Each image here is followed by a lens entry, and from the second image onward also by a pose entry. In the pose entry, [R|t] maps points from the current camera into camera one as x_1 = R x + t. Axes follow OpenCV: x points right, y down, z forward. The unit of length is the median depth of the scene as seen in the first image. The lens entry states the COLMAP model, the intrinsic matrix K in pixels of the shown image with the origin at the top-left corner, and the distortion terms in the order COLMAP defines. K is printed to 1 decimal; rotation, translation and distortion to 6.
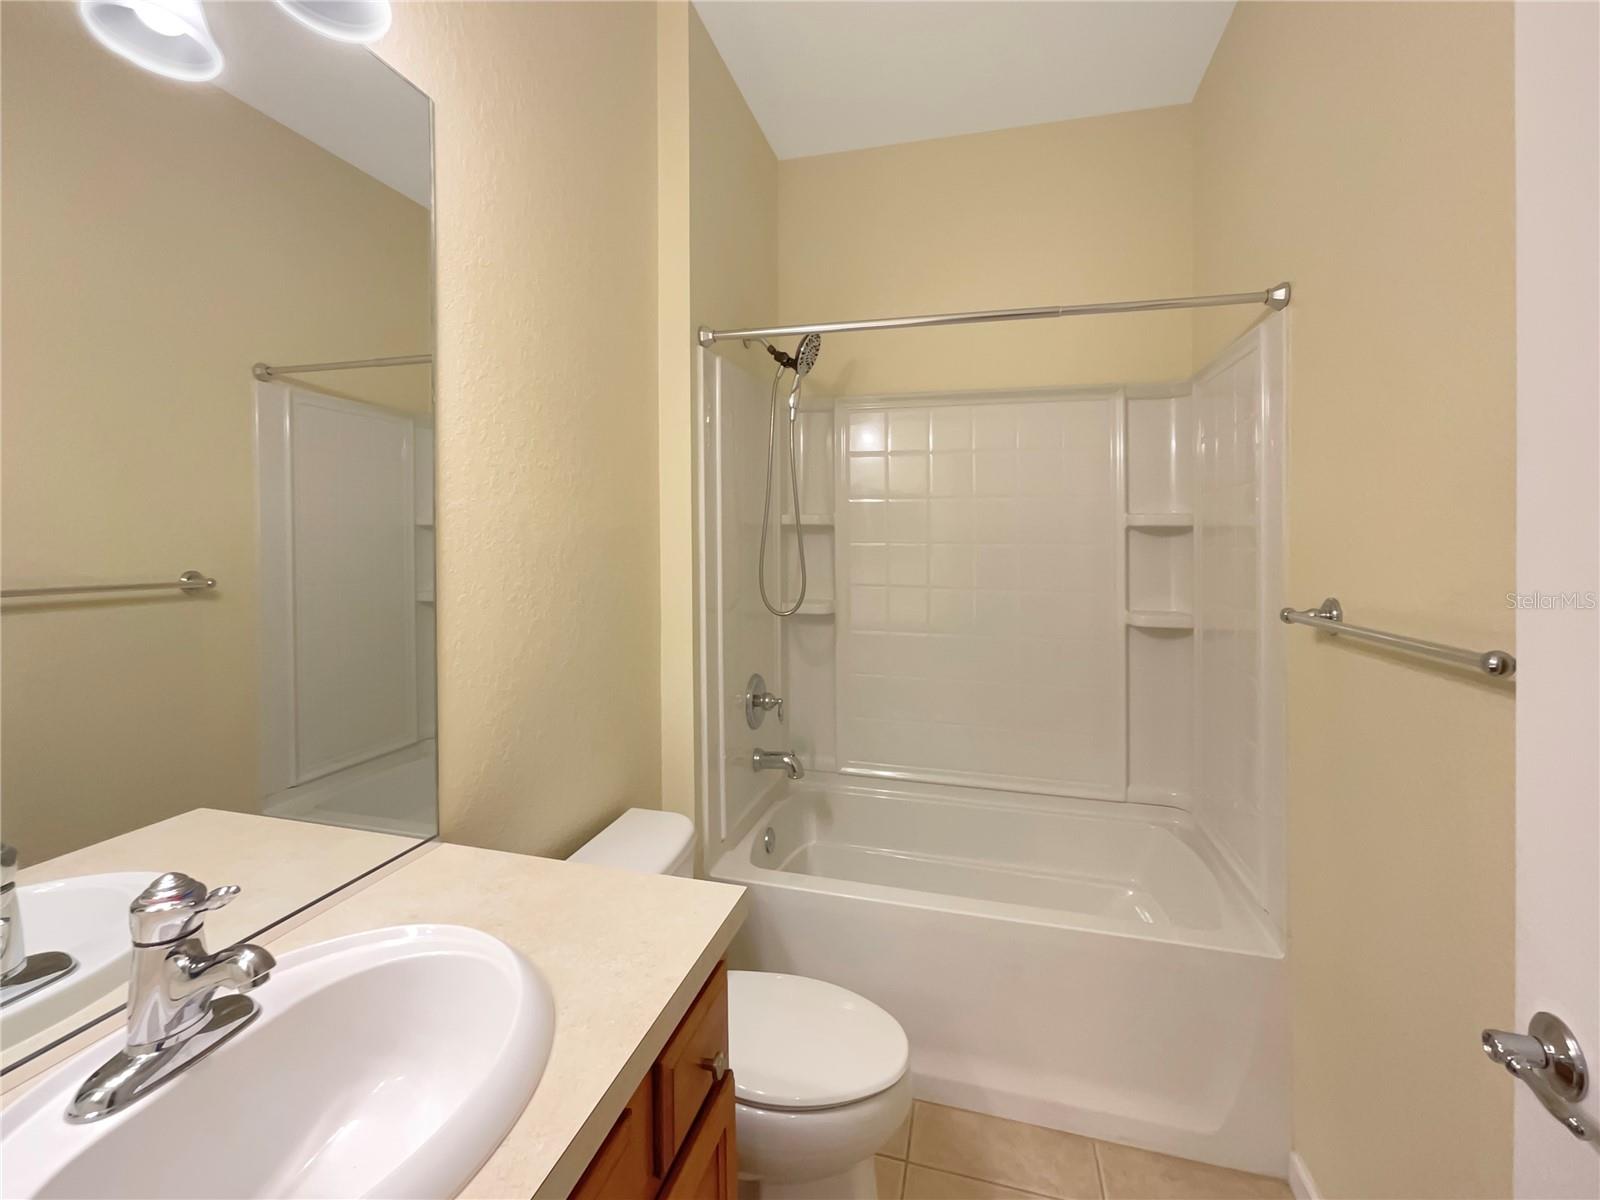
lens RADIAL K [[682.1, 0, 796.9], [0, 682.1, 524.4], [0, 0, 1]] dist [0.000049, 0.000979]
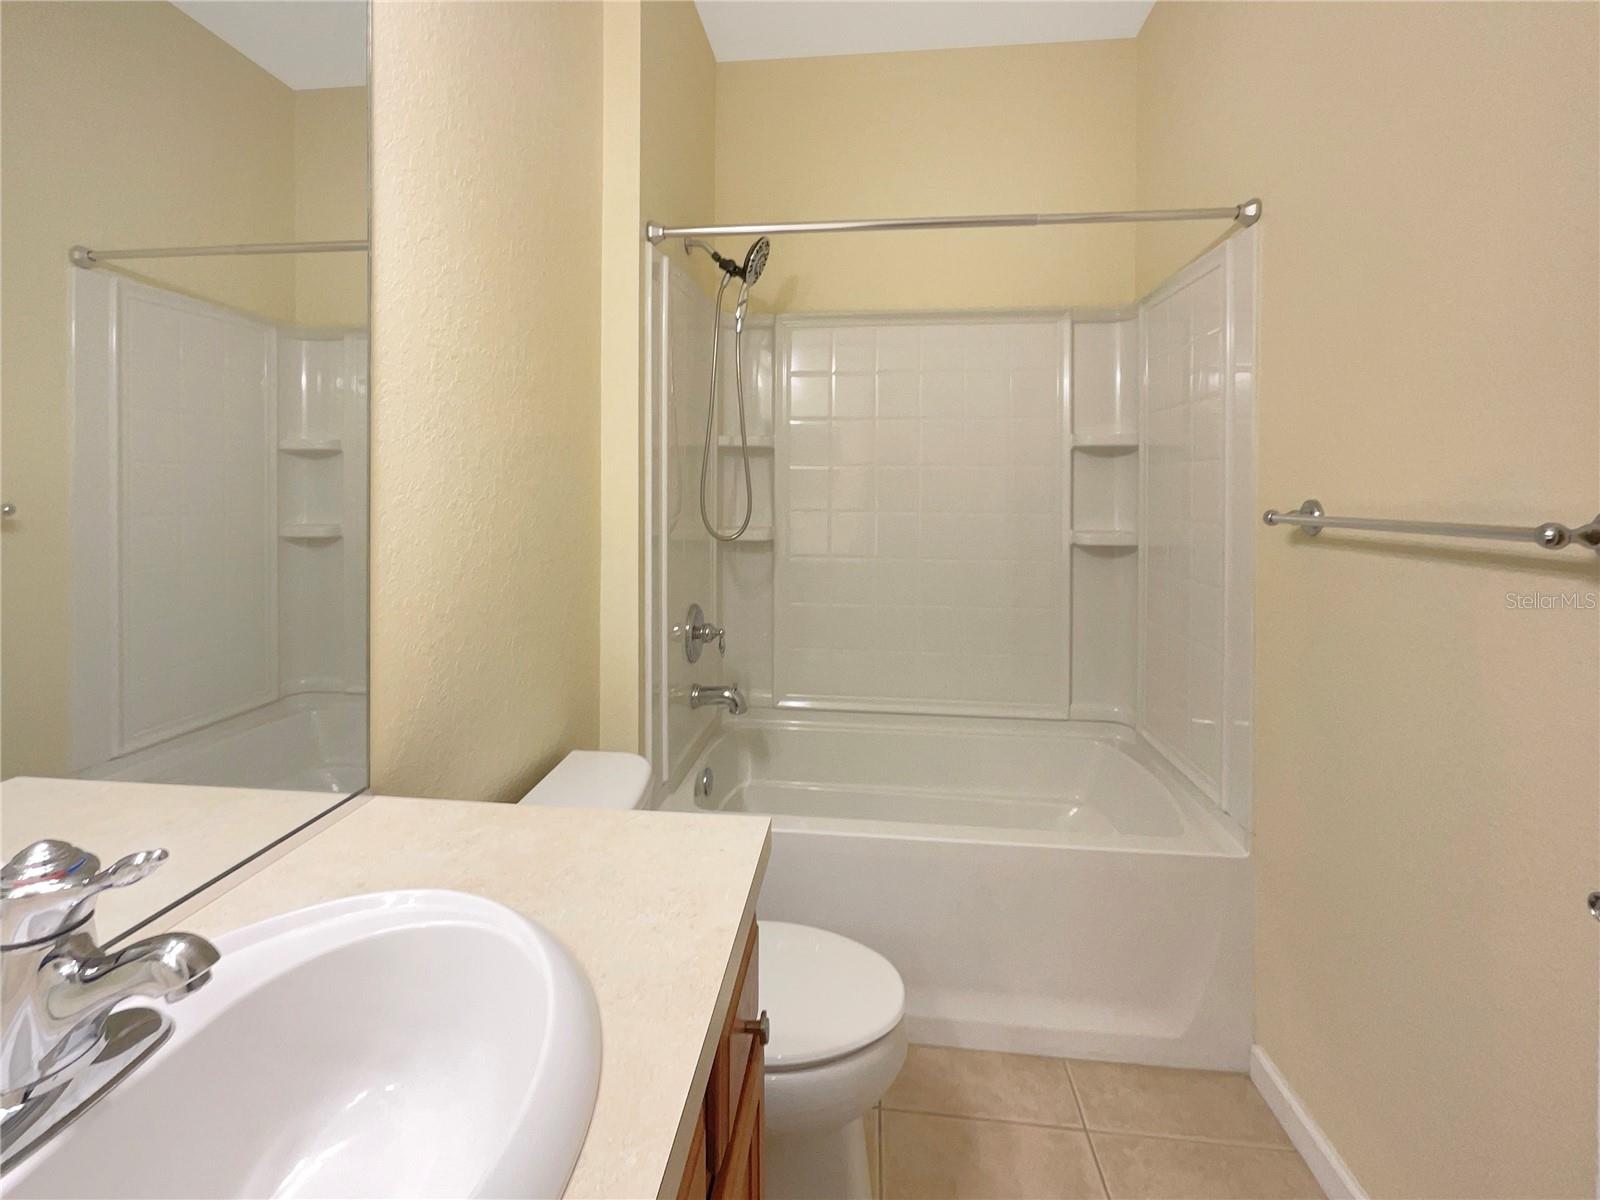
lens RADIAL K [[685.4, 0, 796.1], [0, 685.4, 464.7], [0, 0, 1]] dist [0.002179, -0.001018]
pose [[0.986914, 0.009422, 0.160970, -0.105980], [-0.008294, 0.999936, -0.007678, 0.048790], [-0.161032, 0.006242, 0.986929, 0.072055]]
